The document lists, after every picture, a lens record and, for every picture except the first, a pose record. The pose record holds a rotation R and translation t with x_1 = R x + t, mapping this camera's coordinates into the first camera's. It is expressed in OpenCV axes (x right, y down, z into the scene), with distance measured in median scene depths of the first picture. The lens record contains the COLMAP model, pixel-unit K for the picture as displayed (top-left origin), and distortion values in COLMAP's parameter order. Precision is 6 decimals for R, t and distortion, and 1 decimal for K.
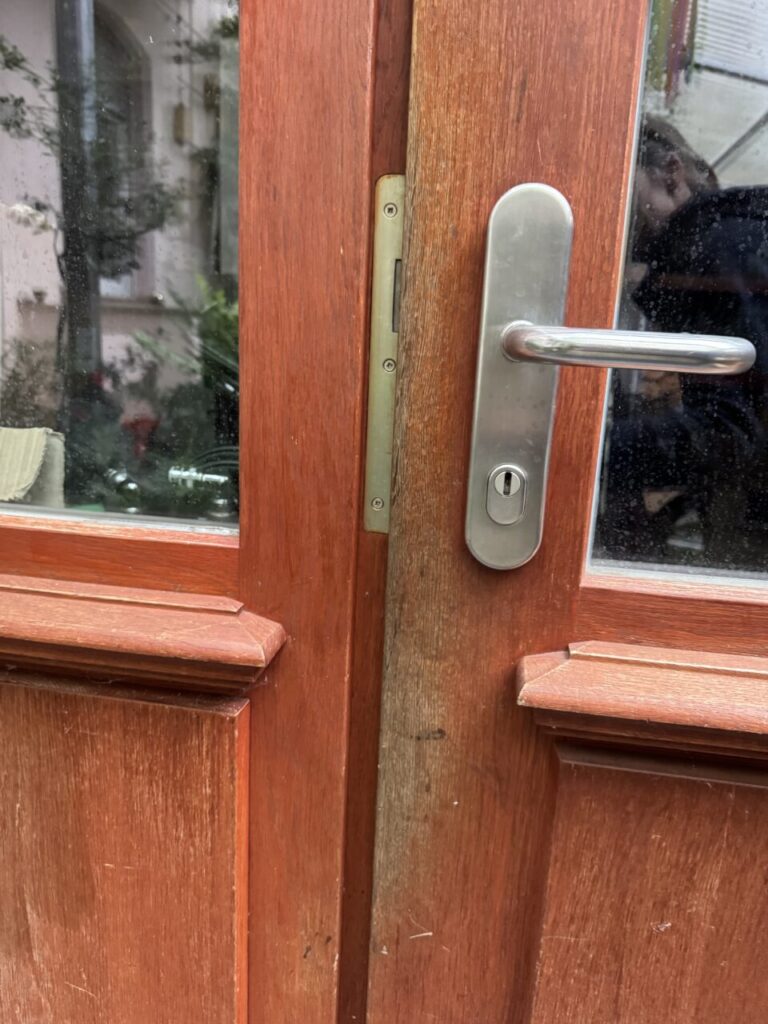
lens RADIAL K [[707.6, 0, 381.8], [0, 707.6, 496.0], [0, 0, 1]] dist [0.029219, -0.030300]
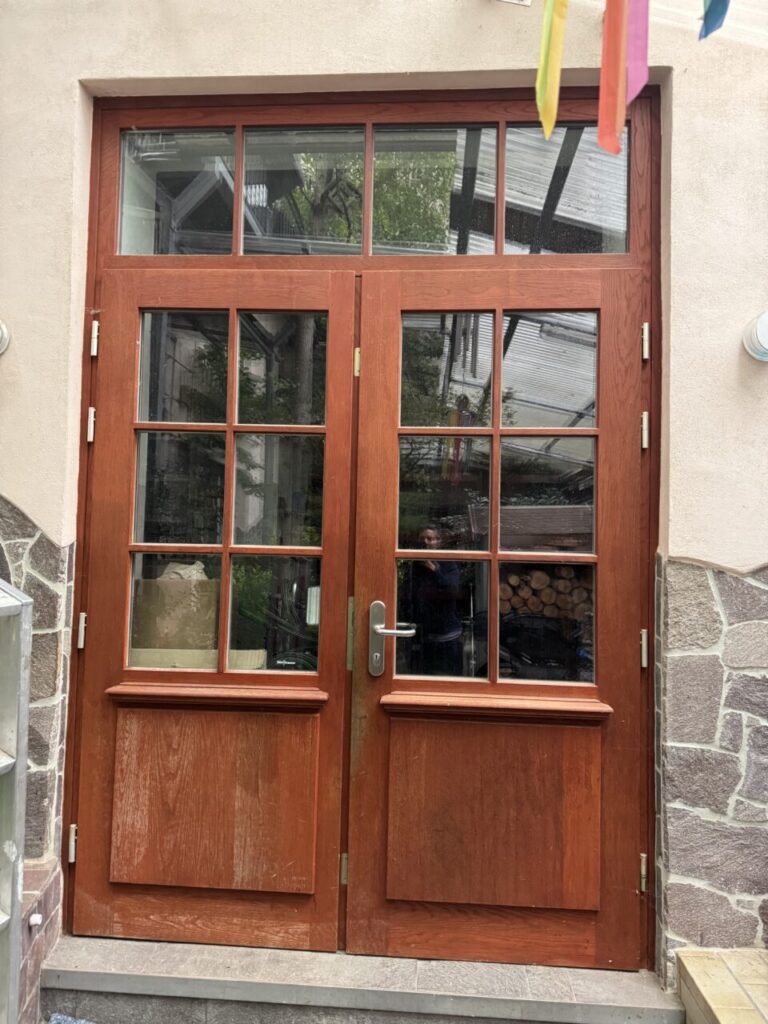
lens RADIAL K [[707.6, 0, 381.8], [0, 707.6, 496.0], [0, 0, 1]] dist [0.029219, -0.030300]
pose [[0.995520, -0.015765, 0.093227, -0.207170], [0.041032, 0.960350, -0.275760, 0.239439], [-0.085183, 0.278350, 0.956695, -3.678959]]
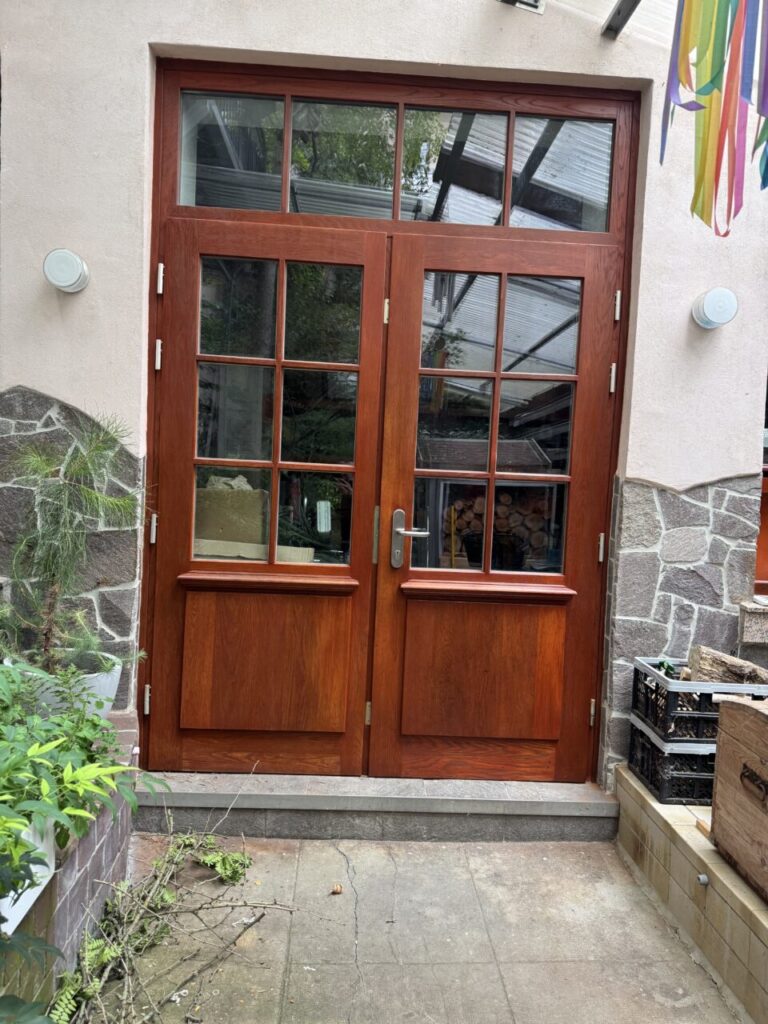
lens RADIAL K [[707.6, 0, 381.8], [0, 707.6, 496.0], [0, 0, 1]] dist [0.029219, -0.030300]
pose [[0.978674, -0.005795, 0.205337, -1.114666], [0.042674, 0.983530, -0.175634, 0.520700], [-0.200937, 0.180651, 0.962803, -4.580567]]
